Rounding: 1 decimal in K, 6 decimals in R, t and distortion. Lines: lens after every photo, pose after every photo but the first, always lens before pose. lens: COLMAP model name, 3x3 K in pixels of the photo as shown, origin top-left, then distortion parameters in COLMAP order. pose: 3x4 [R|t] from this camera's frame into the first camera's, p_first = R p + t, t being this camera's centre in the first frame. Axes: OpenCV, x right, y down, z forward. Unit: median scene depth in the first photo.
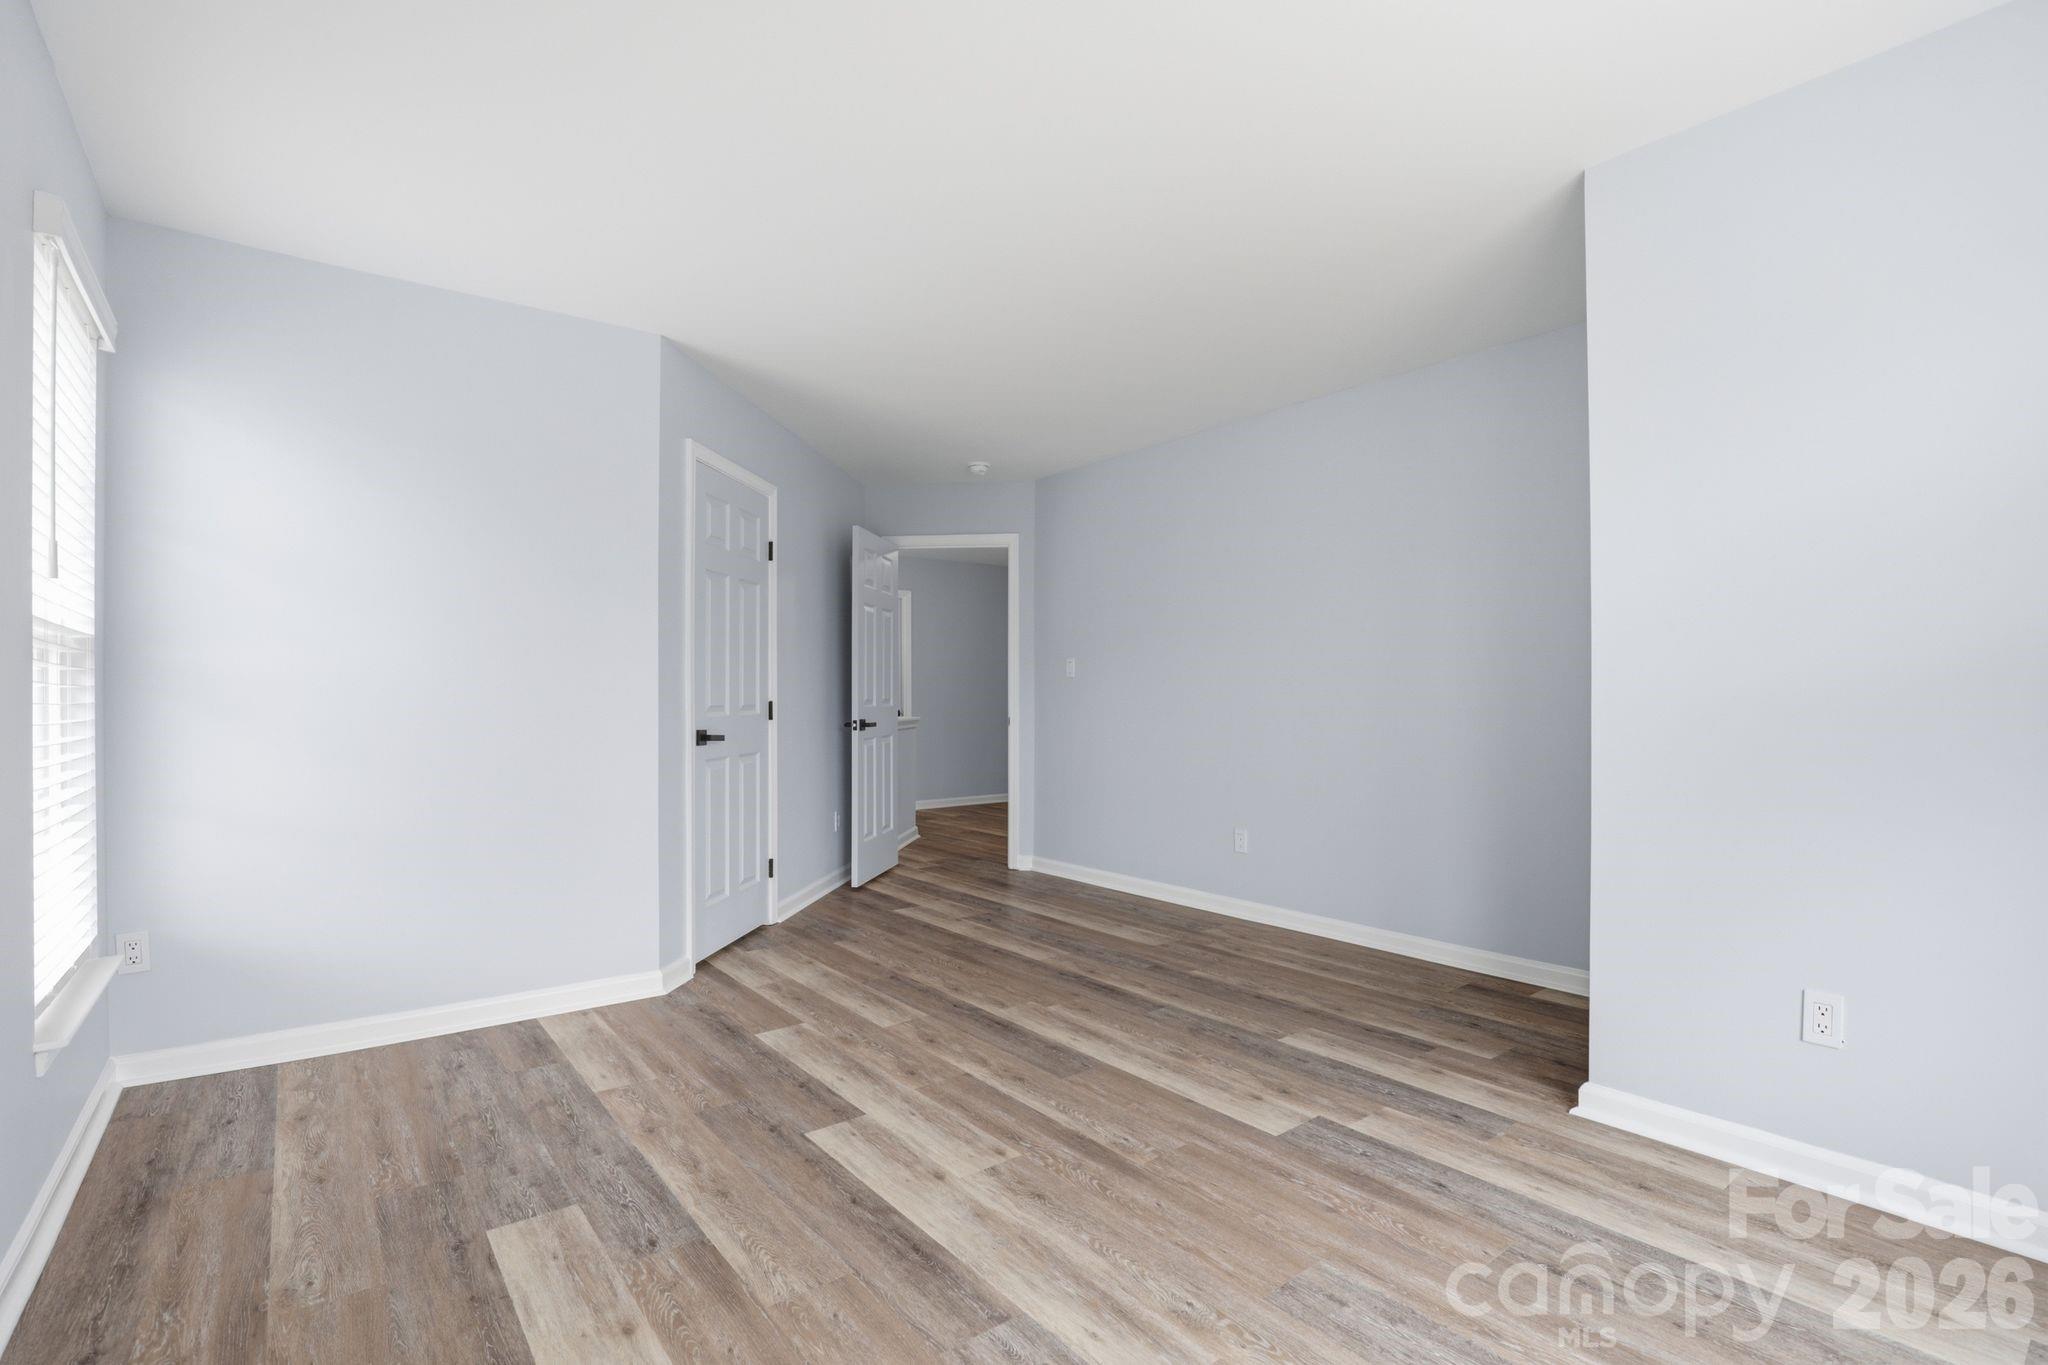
lens RADIAL K [[954.7, 0, 1030.2], [0, 954.7, 695.1], [0, 0, 1]] dist [-0.031857, 0.009255]
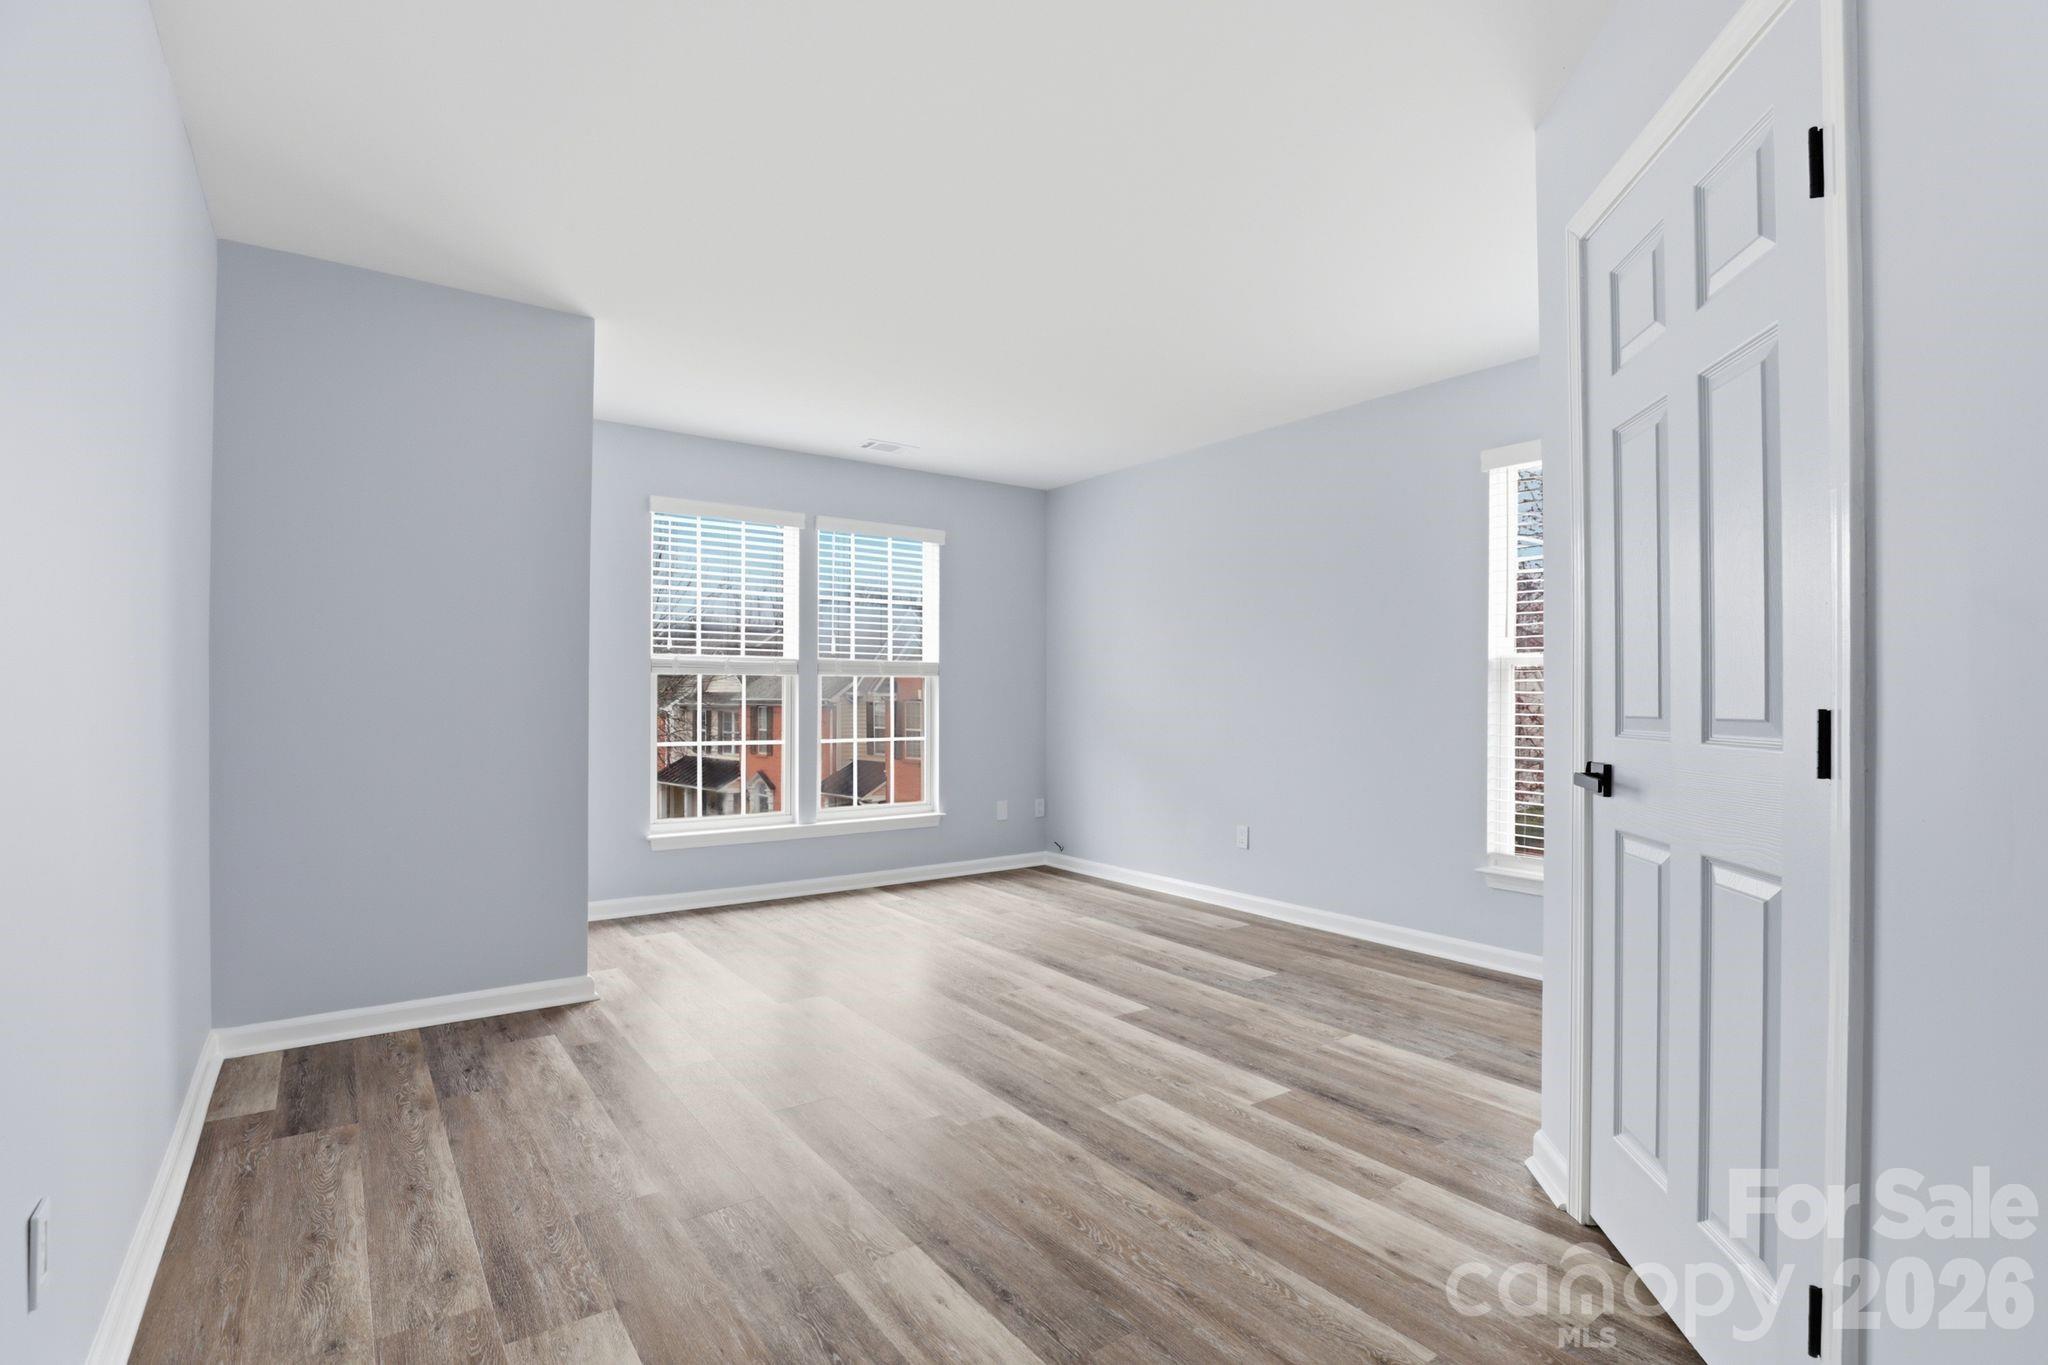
lens RADIAL K [[954.7, 0, 1030.2], [0, 954.7, 695.1], [0, 0, 1]] dist [-0.031857, 0.009255]
pose [[-0.999442, -0.000792, 0.033394, -0.093455], [-0.001101, 0.999957, -0.009231, 0.008540], [-0.033386, -0.009262, -0.999400, 2.132590]]
